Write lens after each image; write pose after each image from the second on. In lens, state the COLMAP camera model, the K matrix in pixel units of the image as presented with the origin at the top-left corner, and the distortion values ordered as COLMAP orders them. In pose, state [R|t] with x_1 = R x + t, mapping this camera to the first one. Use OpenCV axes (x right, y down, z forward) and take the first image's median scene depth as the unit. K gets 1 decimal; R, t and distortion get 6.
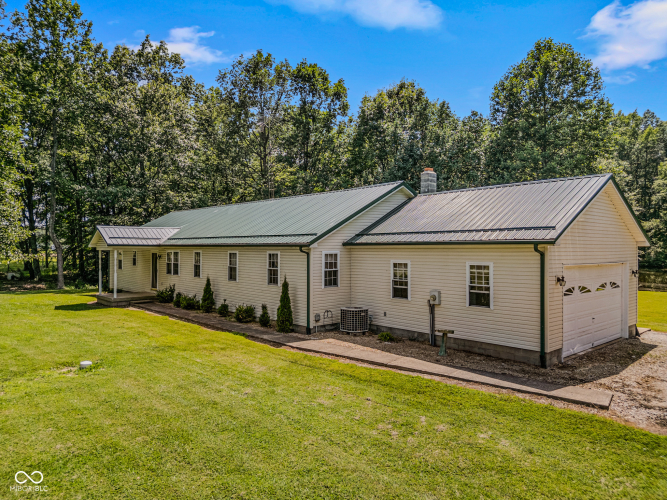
lens RADIAL K [[477.9, 0, 333.5], [0, 477.9, 249.5], [0, 0, 1]] dist [0.035286, -0.023197]
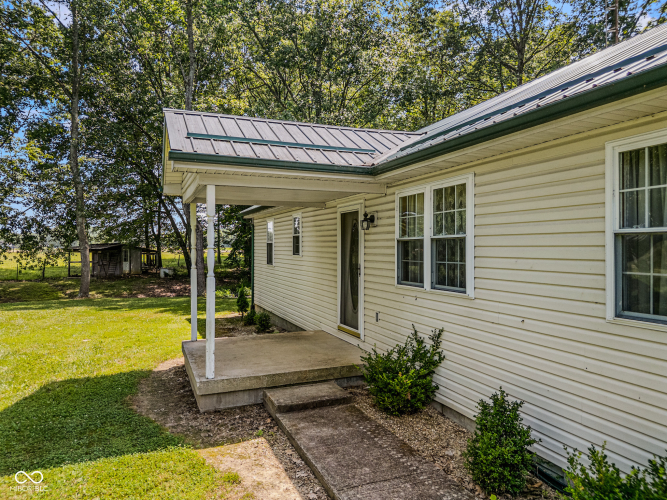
lens RADIAL K [[477.9, 0, 333.9], [0, 477.9, 249.1], [0, 0, 1]] dist [0.035286, -0.023197]
pose [[0.937930, -0.000679, -0.346824, -0.287855], [0.000928, 0.999999, 0.000552, 0.032181], [0.346823, -0.000840, 0.937930, 0.739755]]
